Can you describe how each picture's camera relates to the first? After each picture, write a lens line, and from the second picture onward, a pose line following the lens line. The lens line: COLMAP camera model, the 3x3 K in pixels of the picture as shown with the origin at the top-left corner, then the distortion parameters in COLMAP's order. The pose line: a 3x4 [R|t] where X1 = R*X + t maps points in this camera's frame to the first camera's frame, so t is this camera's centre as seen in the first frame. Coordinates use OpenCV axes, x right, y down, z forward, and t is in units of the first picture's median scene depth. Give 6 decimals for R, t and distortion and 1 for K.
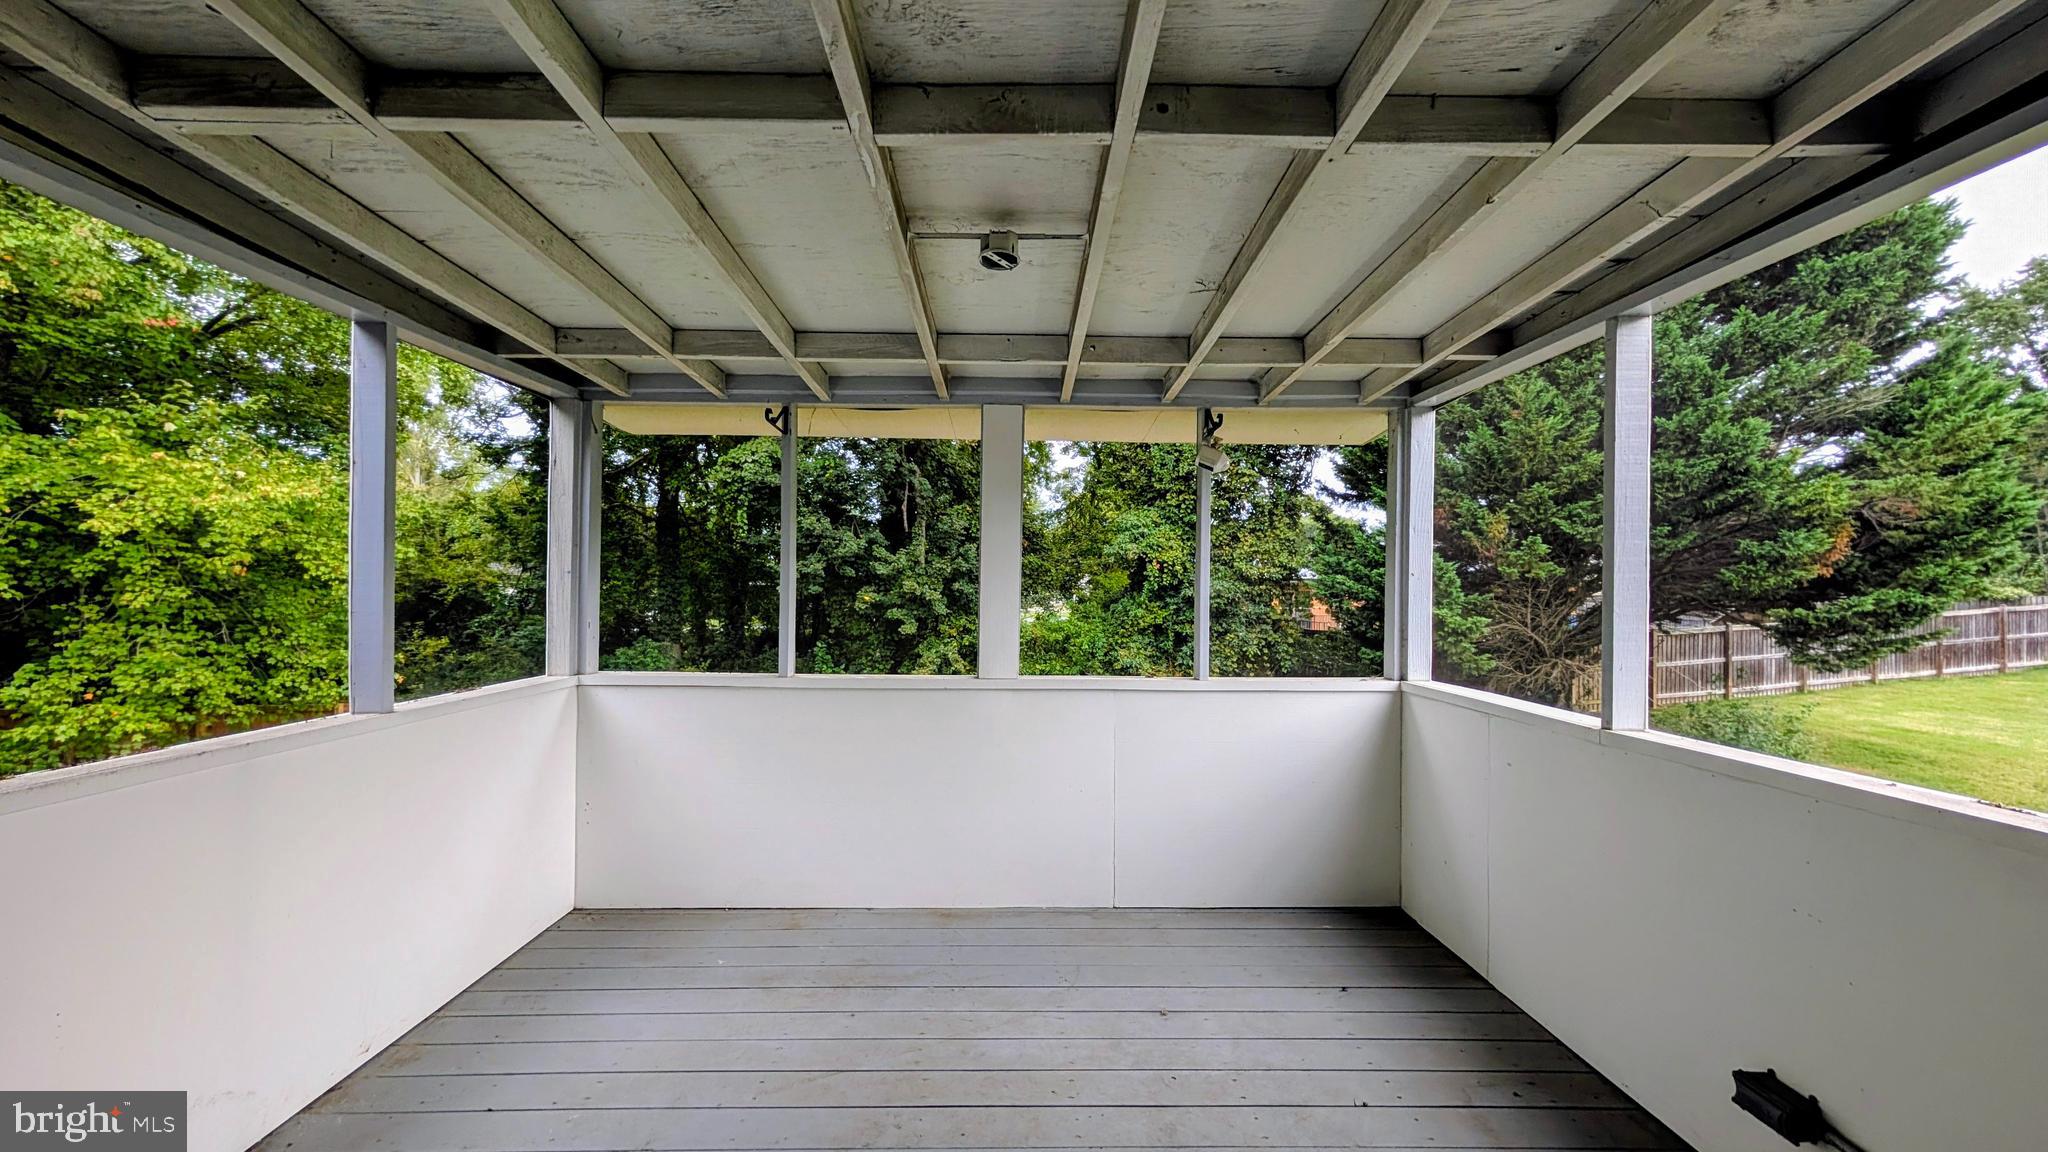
lens RADIAL K [[779.2, 0, 1033.8], [0, 779.2, 585.5], [0, 0, 1]] dist [-0.000477, 0.000019]
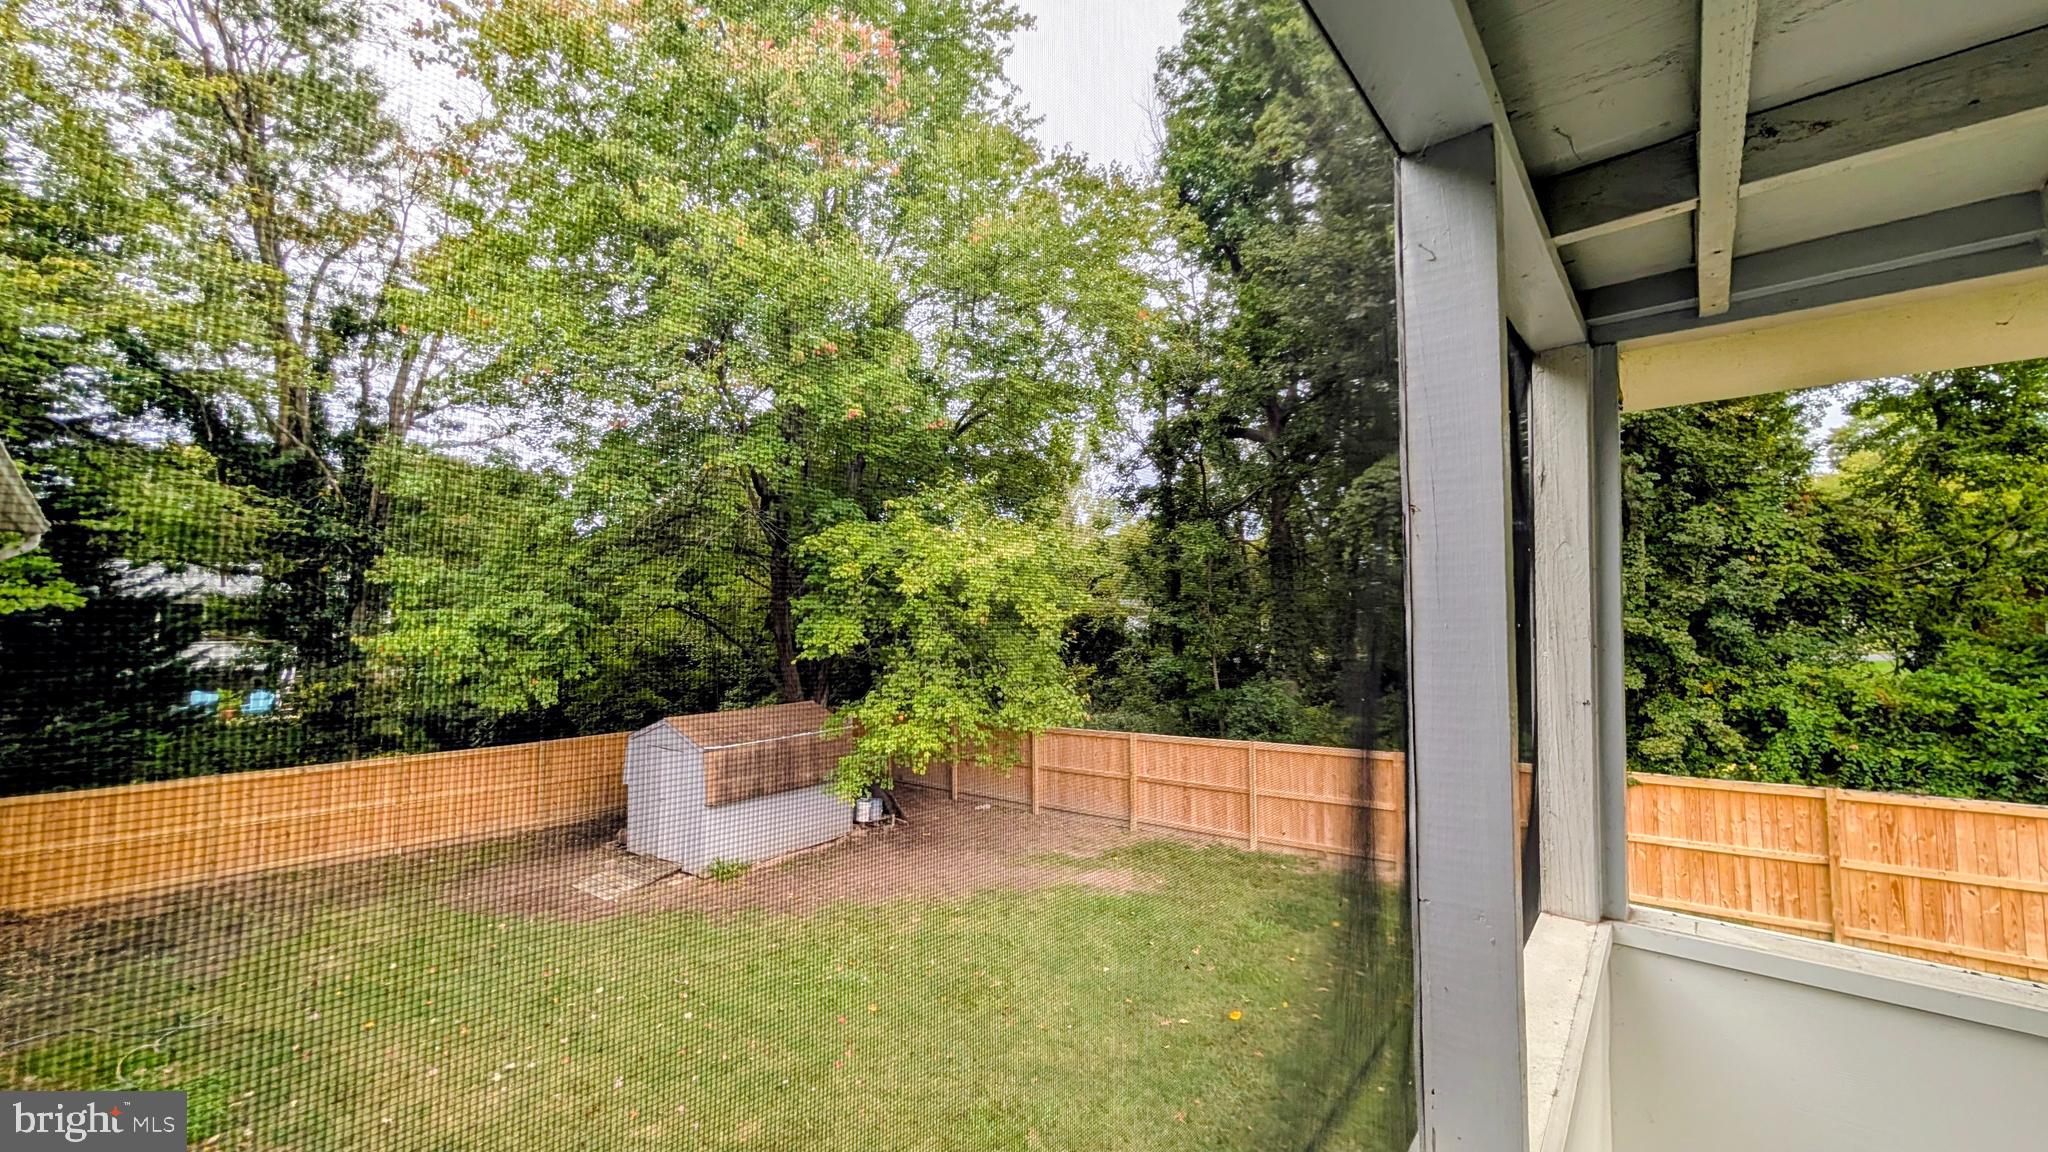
lens RADIAL K [[779.2, 0, 1026.0], [0, 779.2, 582.9], [0, 0, 1]] dist [-0.000477, 0.000019]
pose [[0.756351, -0.037230, -0.653106, -0.167610], [0.014530, 0.999089, -0.040125, -0.024309], [0.654005, 0.020859, 0.756202, 0.125130]]
